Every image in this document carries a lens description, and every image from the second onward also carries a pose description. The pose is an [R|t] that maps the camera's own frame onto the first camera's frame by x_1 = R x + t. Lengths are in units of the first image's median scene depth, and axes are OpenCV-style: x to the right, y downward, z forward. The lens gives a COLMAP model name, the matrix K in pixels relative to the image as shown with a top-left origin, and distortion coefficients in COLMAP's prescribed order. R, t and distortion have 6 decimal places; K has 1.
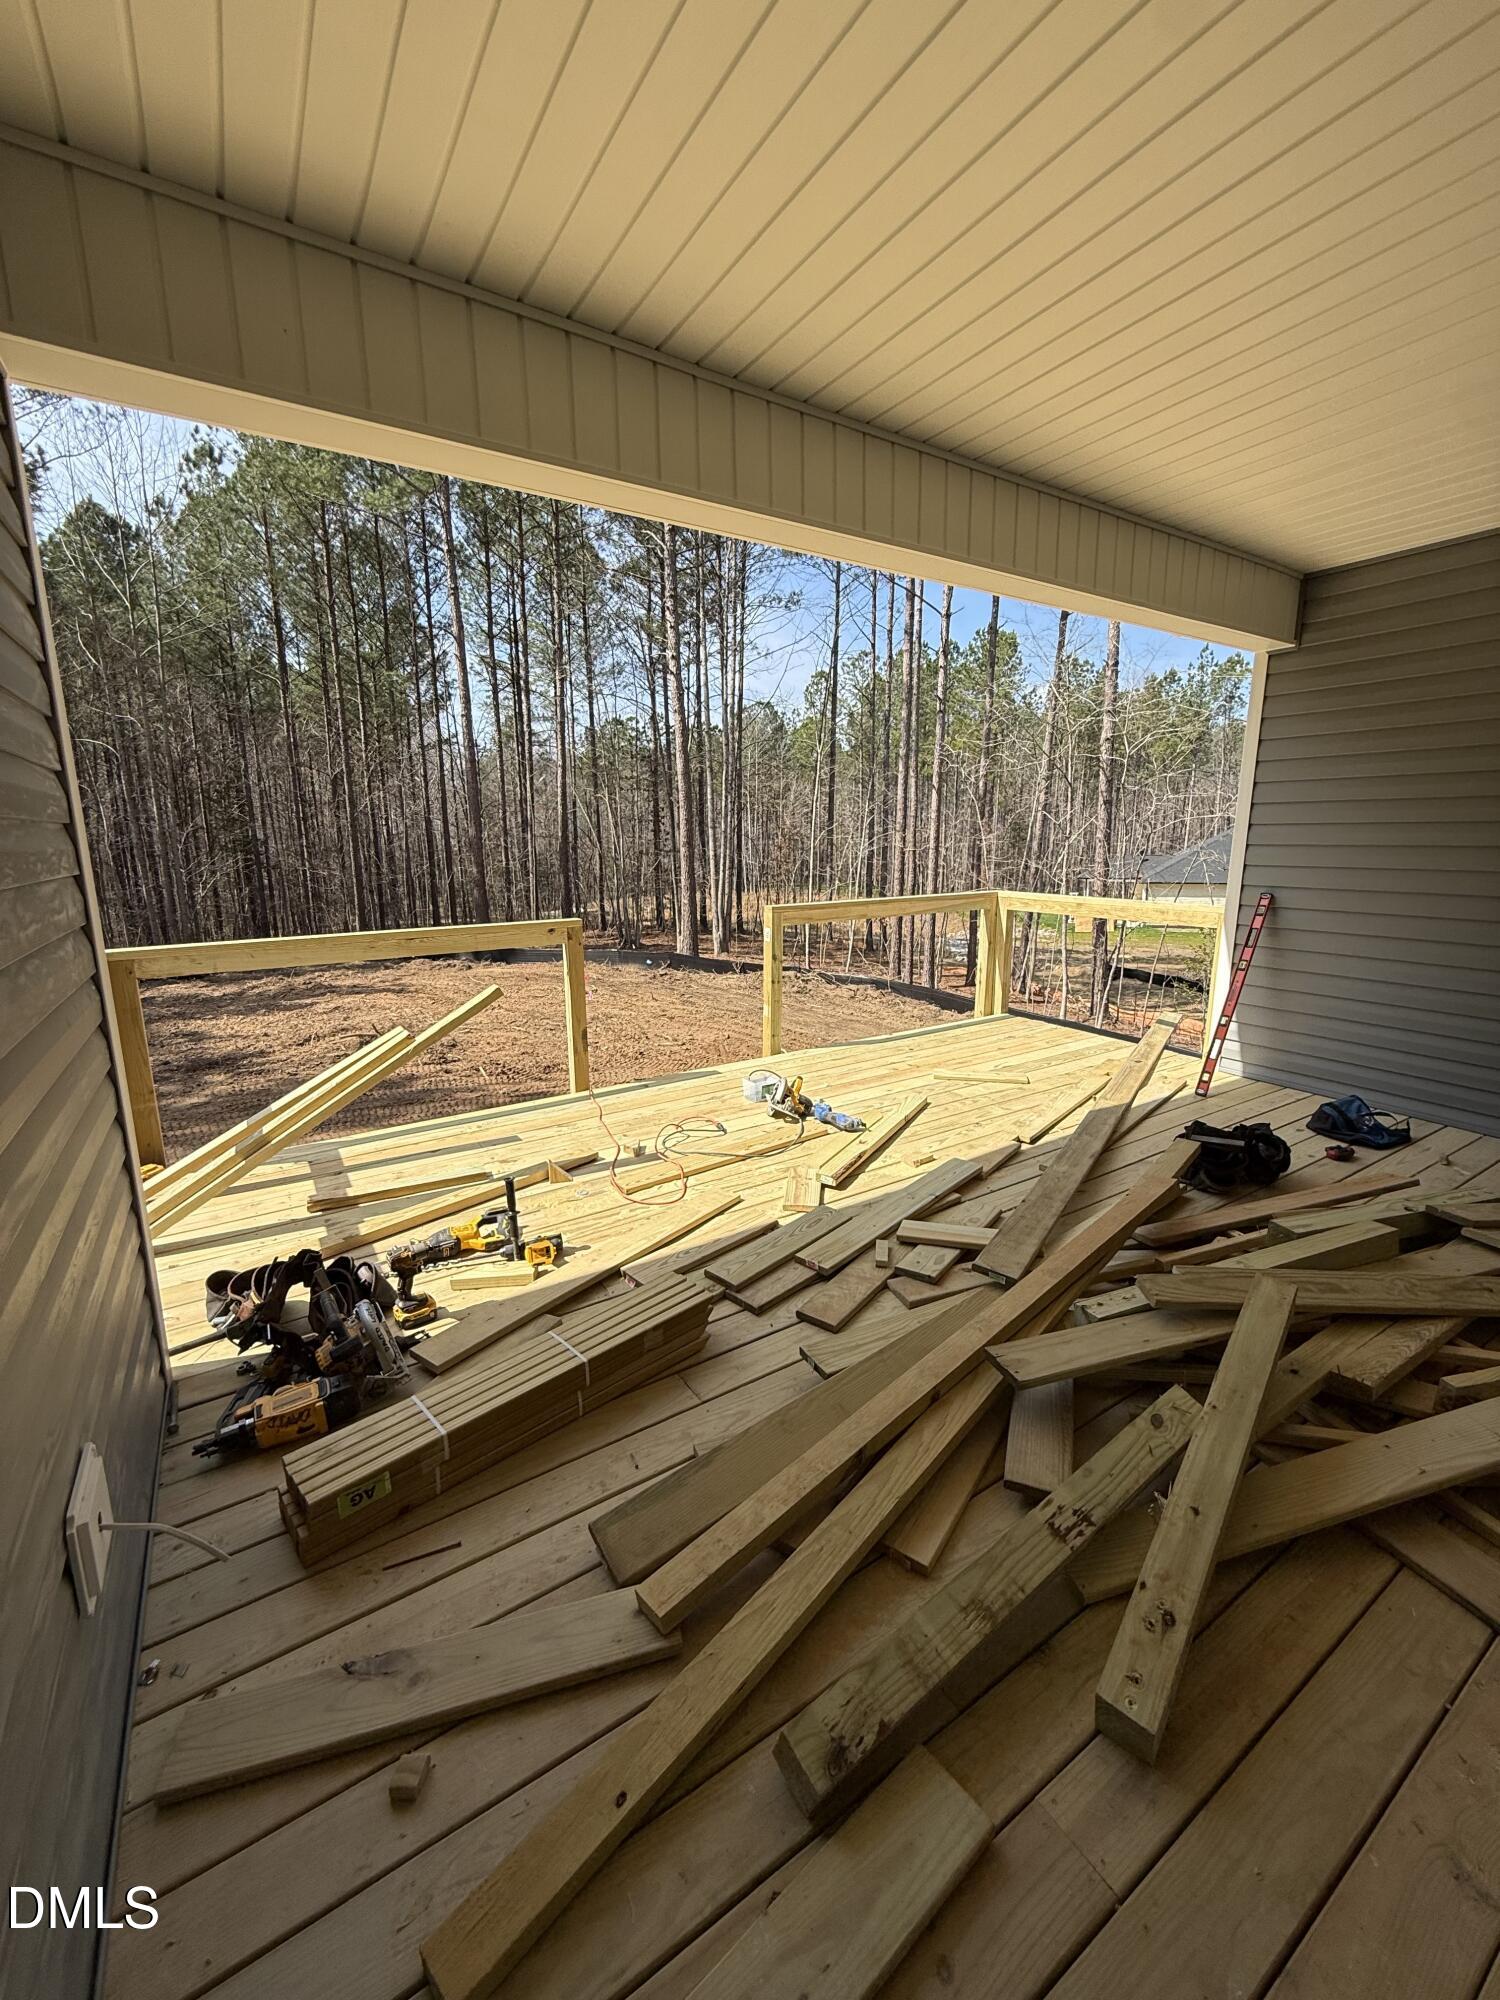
lens RADIAL K [[802.7, 0, 751.3], [0, 802.7, 1001.1], [0, 0, 1]] dist [0.021180, 0.000273]
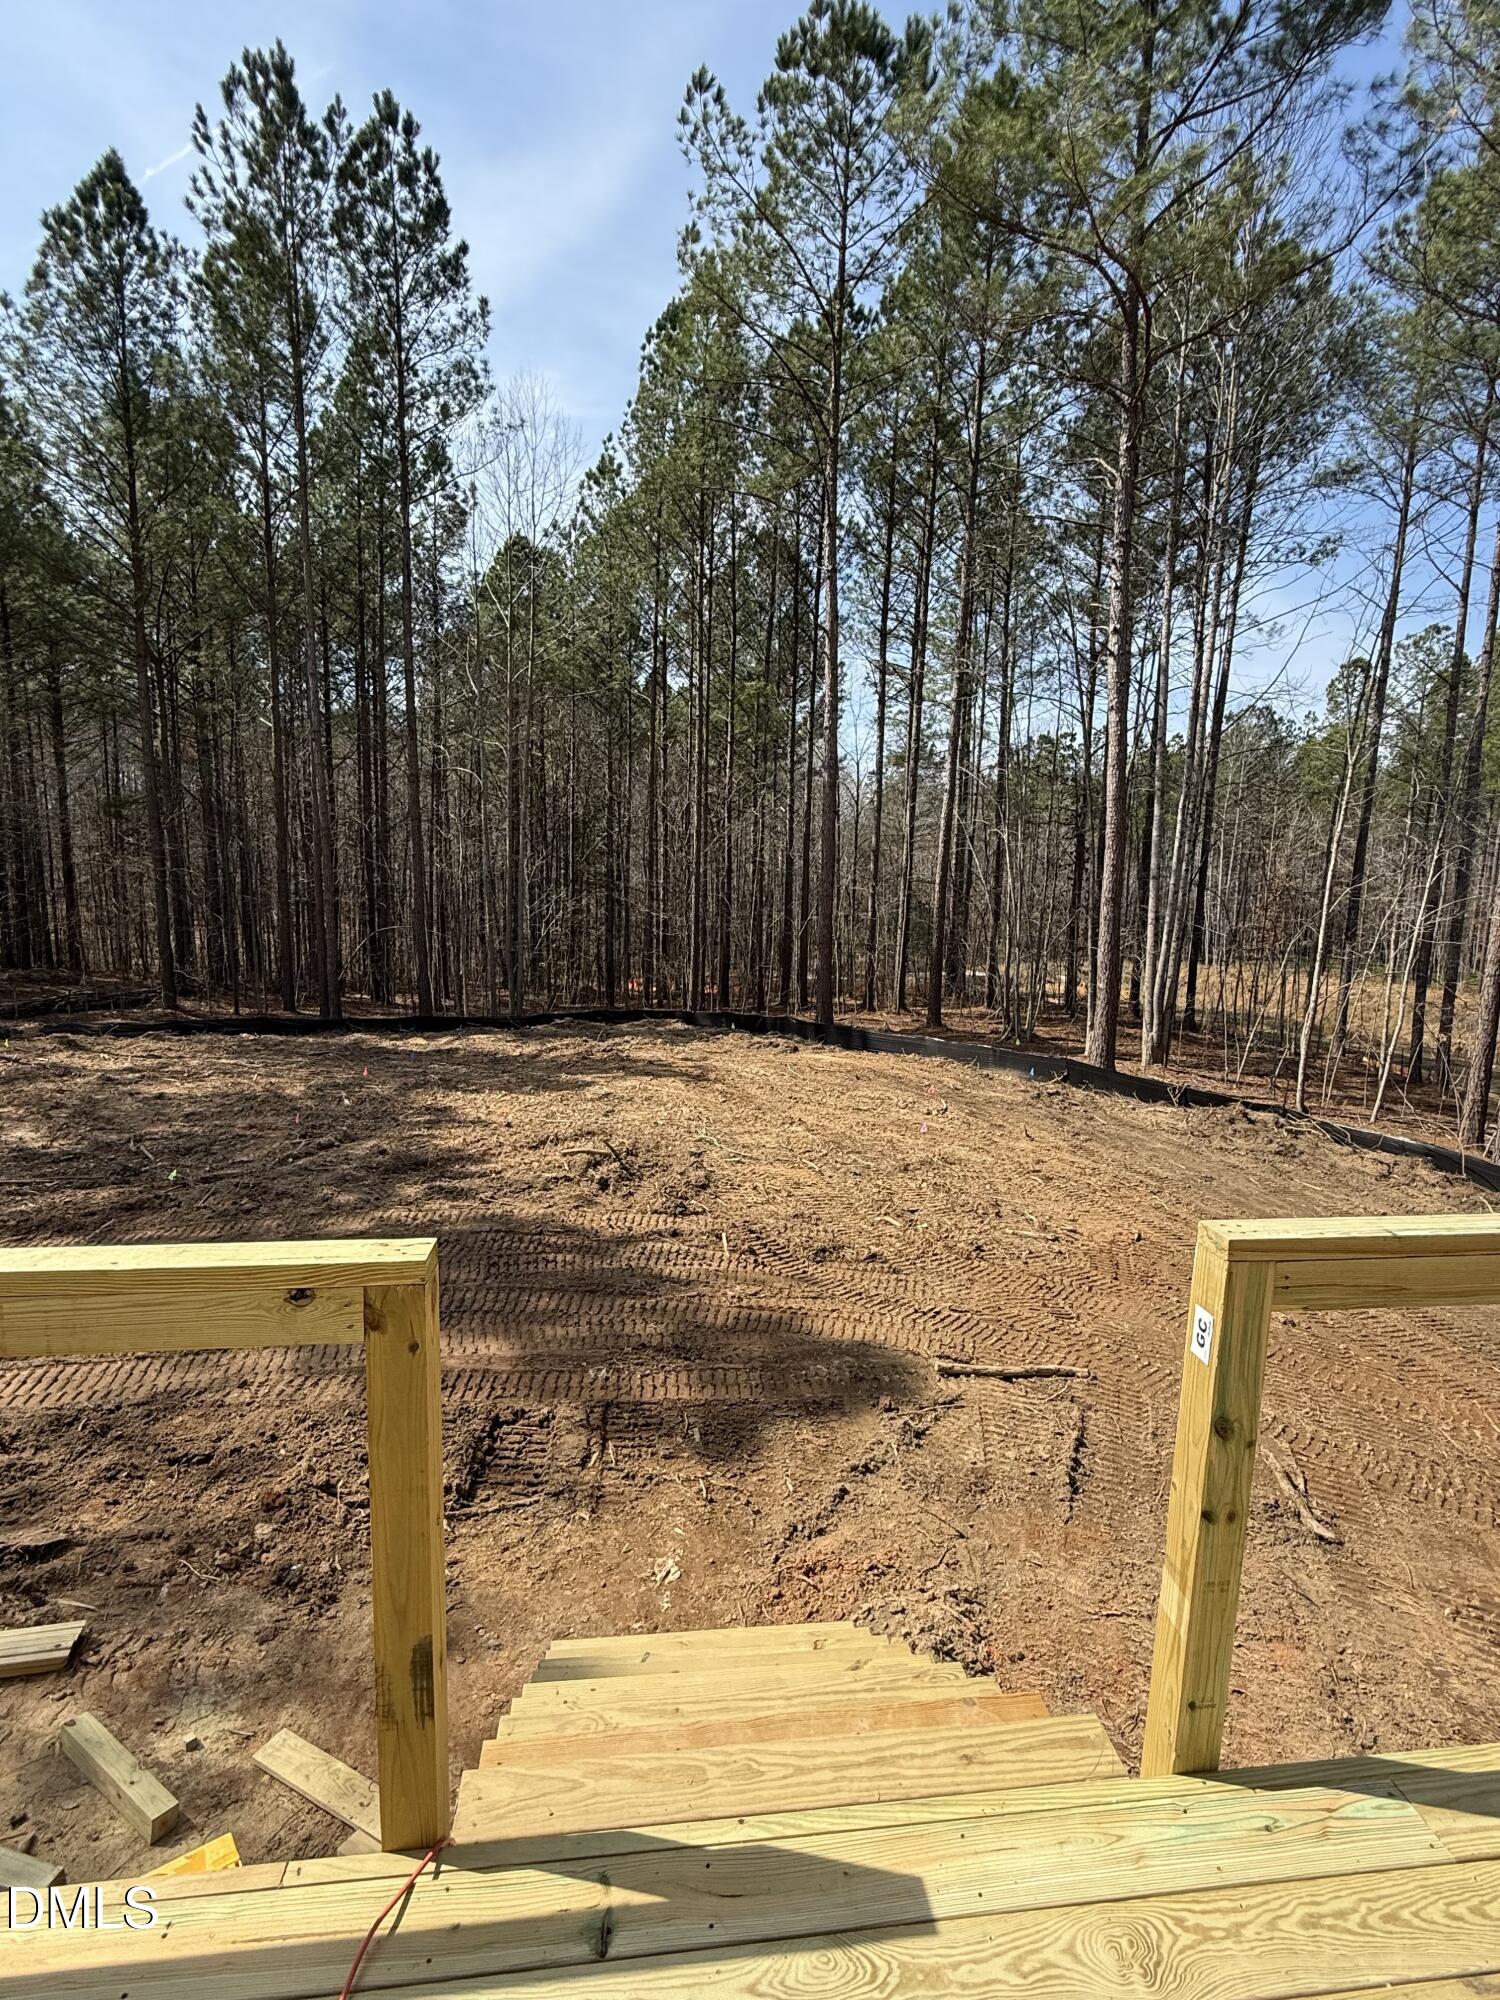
lens RADIAL K [[960.9, 0, 751.8], [0, 960.9, 1005.8], [0, 0, 1]] dist [-0.003066, -0.000949]
pose [[0.898319, 0.088466, -0.430345, 0.002655], [-0.118295, 0.992047, -0.042999, -0.033133], [0.423119, 0.089534, 0.901640, 0.131778]]
